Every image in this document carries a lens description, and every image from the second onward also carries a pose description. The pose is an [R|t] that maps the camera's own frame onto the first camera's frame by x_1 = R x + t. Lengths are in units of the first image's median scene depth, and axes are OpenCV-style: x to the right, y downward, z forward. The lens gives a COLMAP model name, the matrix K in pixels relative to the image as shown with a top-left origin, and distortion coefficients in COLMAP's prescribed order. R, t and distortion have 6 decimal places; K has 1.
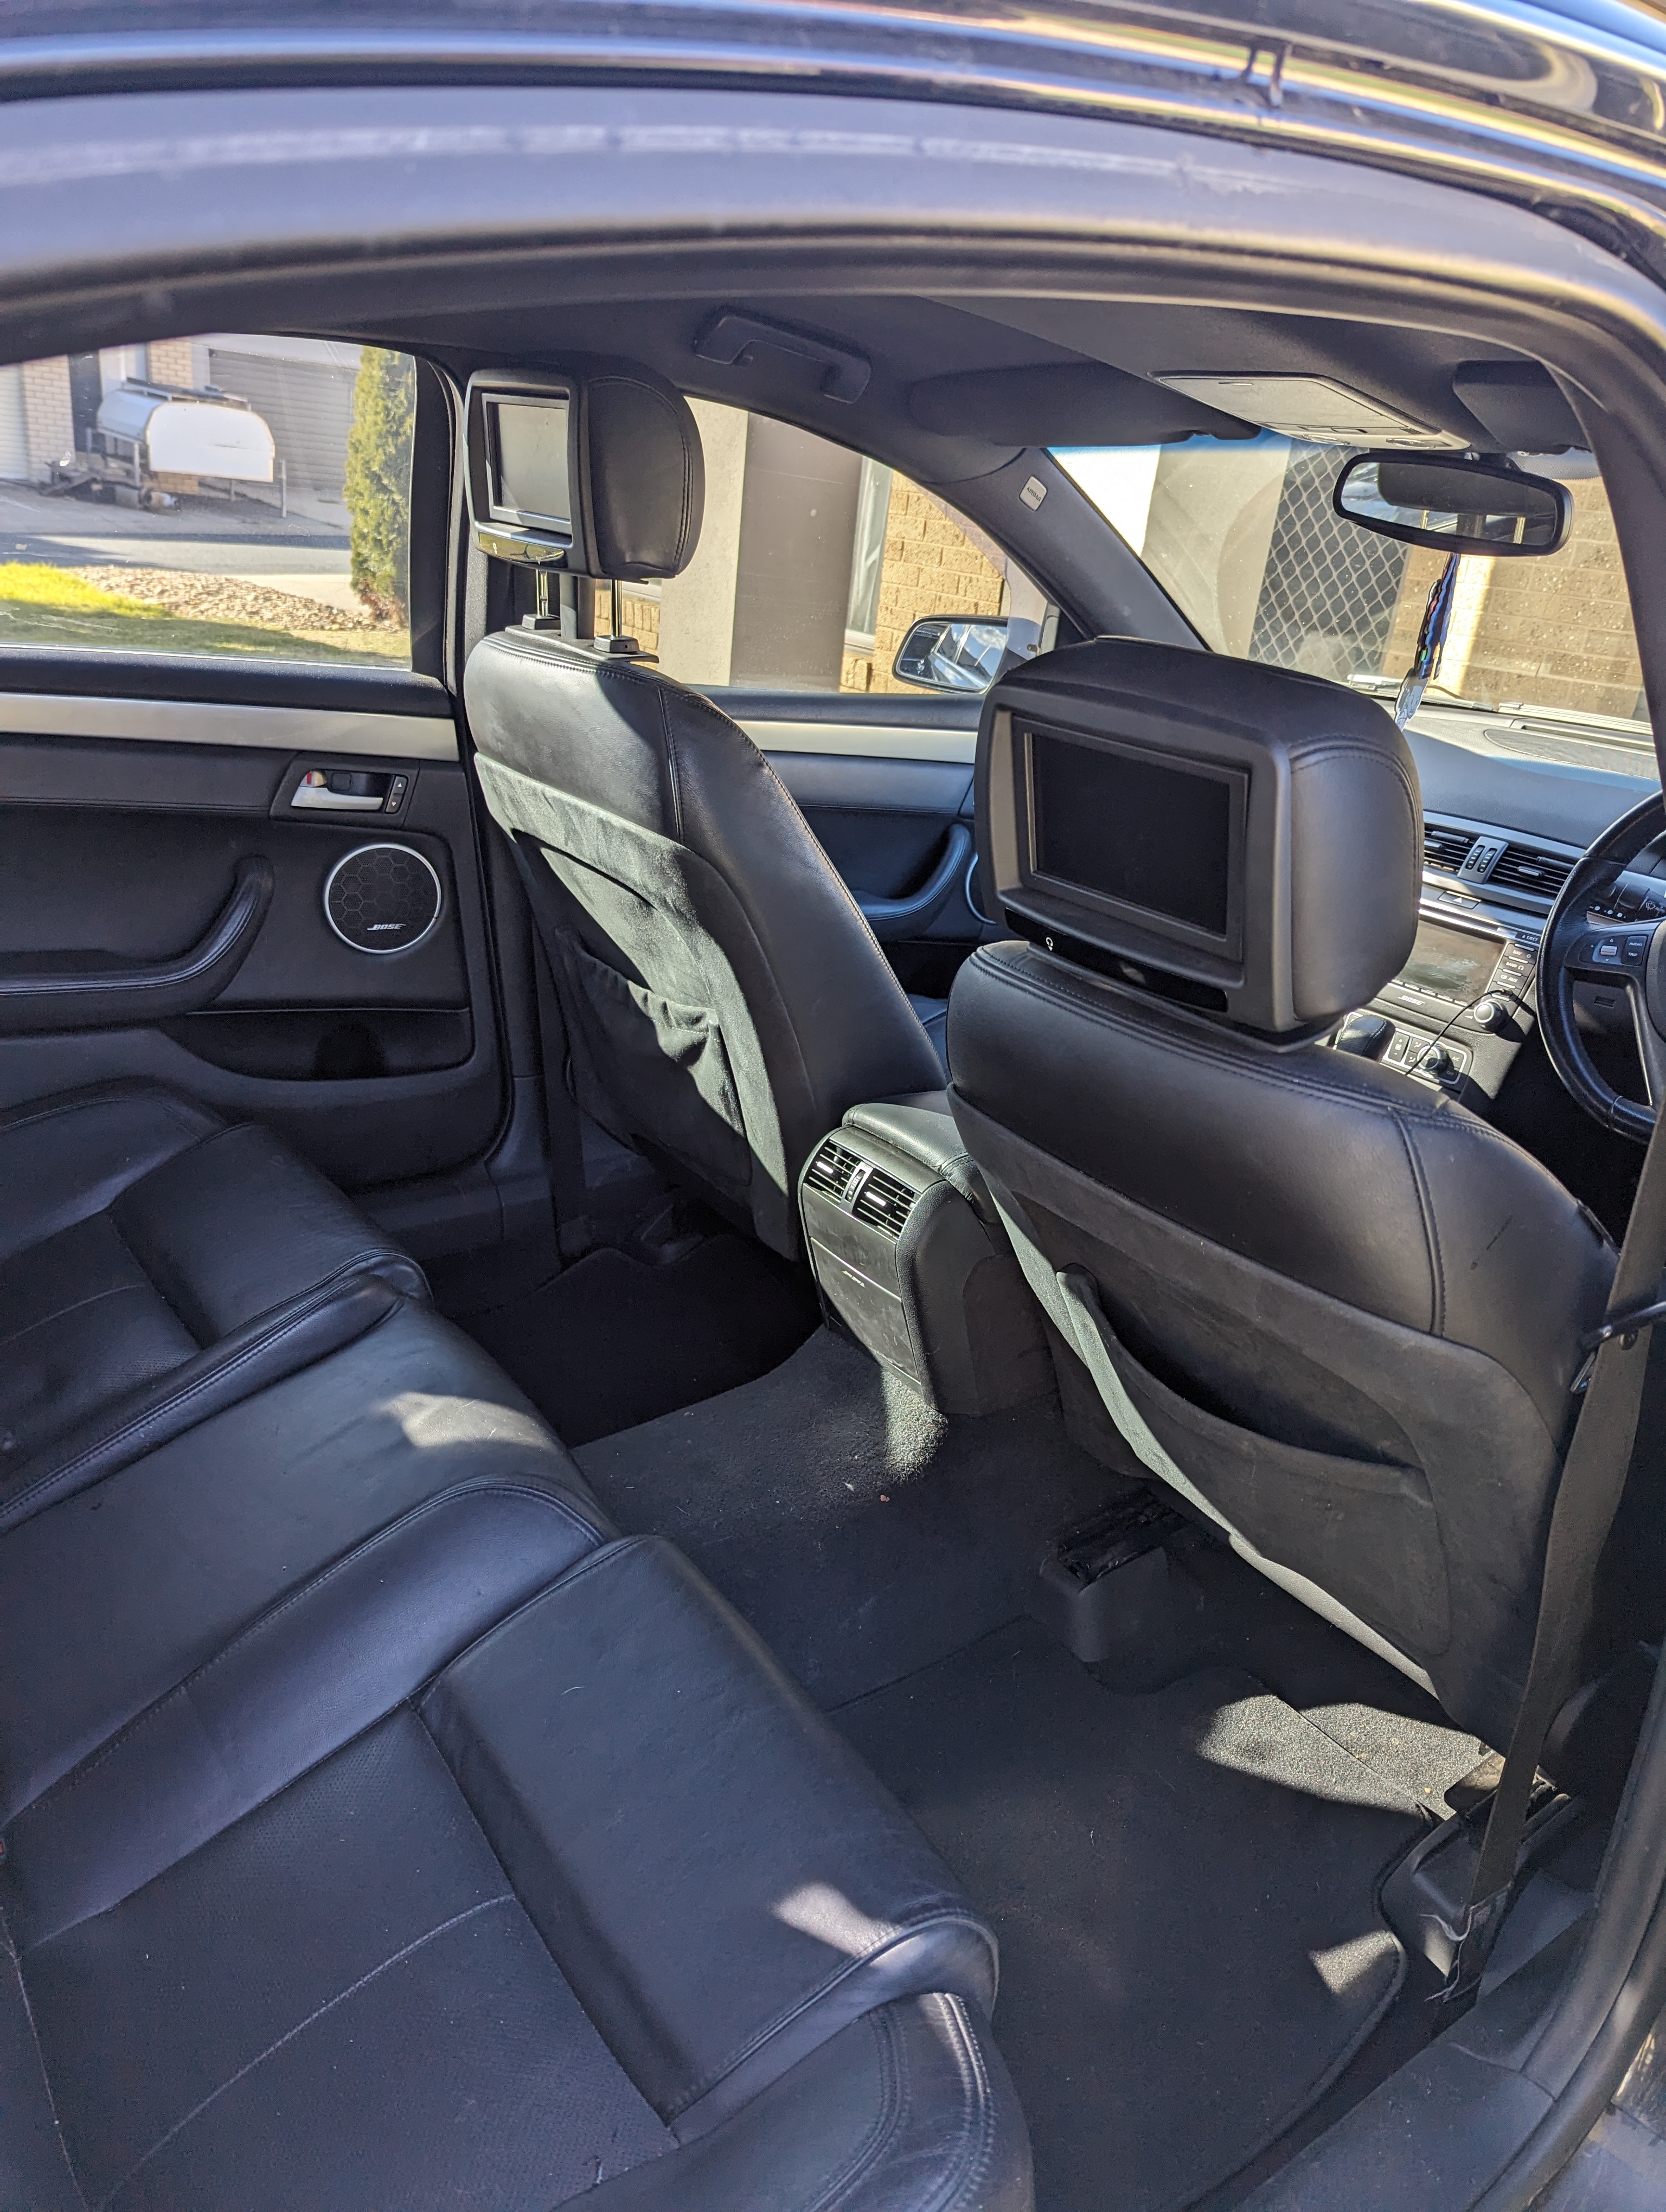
lens RADIAL K [[1575.0, 0, 833.0], [0, 1575.0, 1106.0], [0, 0, 1]] dist [0.008443, 0.001654]
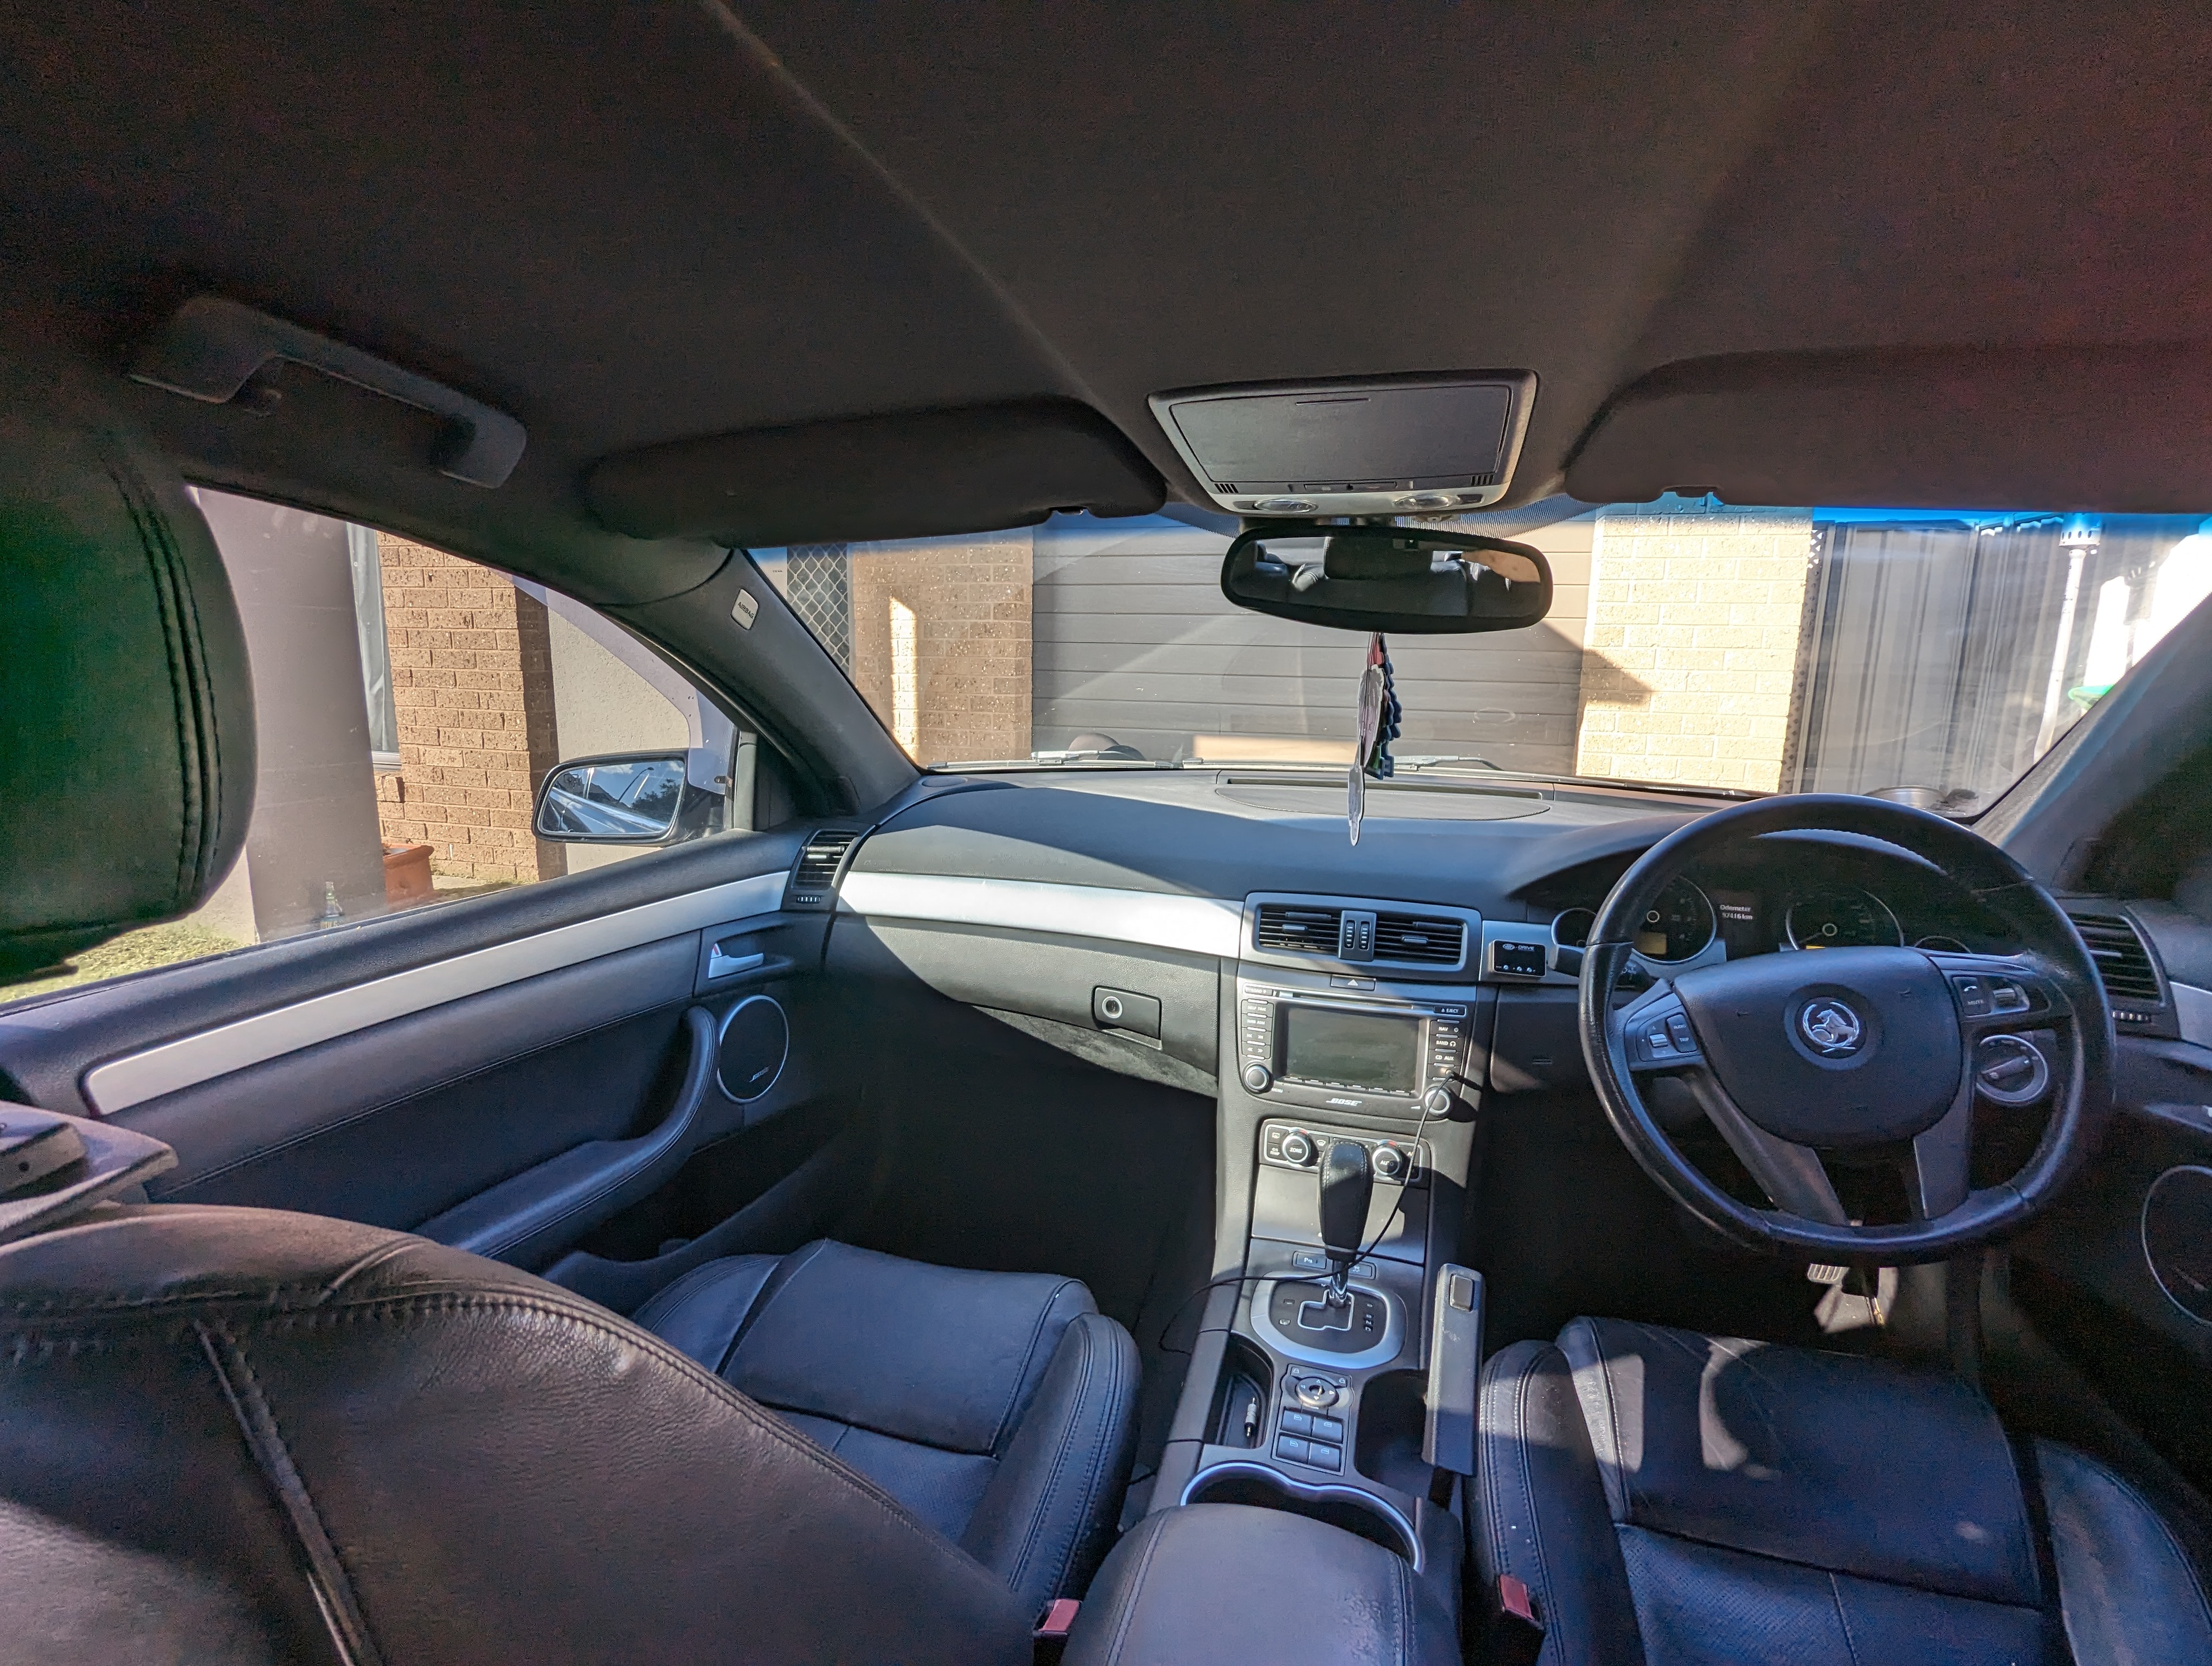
lens RADIAL K [[1052.5, 0, 1106.0], [0, 1052.5, 833.0], [0, 0, 1]] dist [-0.006408, -0.000243]
pose [[0.791961, -0.205459, 0.574964, -0.055713], [0.290022, 0.955253, -0.058126, -0.220932], [-0.537294, 0.212786, 0.816111, 0.553936]]
